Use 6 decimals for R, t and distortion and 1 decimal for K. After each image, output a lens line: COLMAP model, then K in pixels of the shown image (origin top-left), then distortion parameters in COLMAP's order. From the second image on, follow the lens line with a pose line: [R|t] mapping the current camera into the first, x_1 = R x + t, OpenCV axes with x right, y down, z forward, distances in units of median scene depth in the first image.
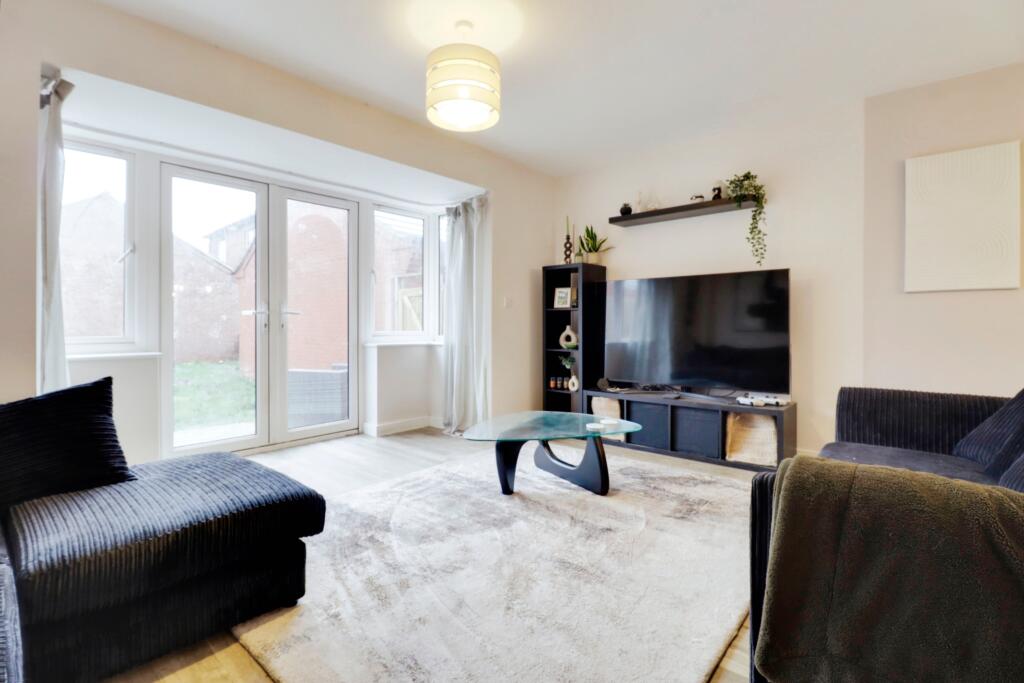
lens RADIAL K [[473.0, 0, 513.0], [0, 473.0, 328.9], [0, 0, 1]] dist [0.001660, -0.016935]
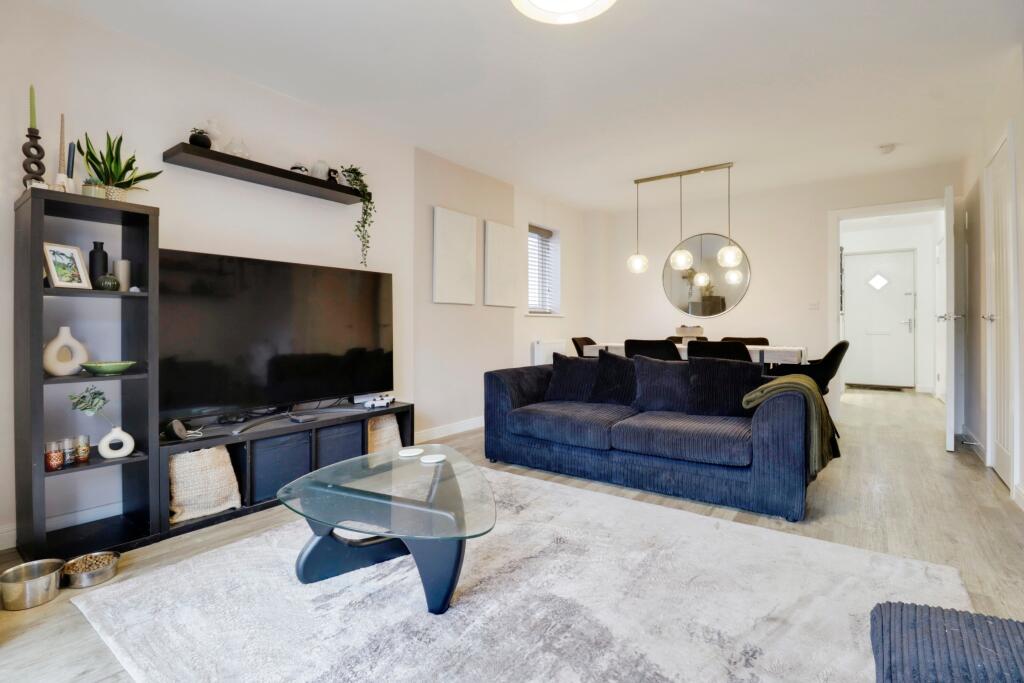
lens RADIAL K [[473.0, 0, 513.0], [0, 473.0, 328.9], [0, 0, 1]] dist [0.001660, -0.016935]
pose [[-0.073006, -0.002042, 0.997329, -0.485508], [0.009058, 0.999955, 0.002711, -0.002254], [-0.997290, 0.009232, -0.072984, 0.759868]]
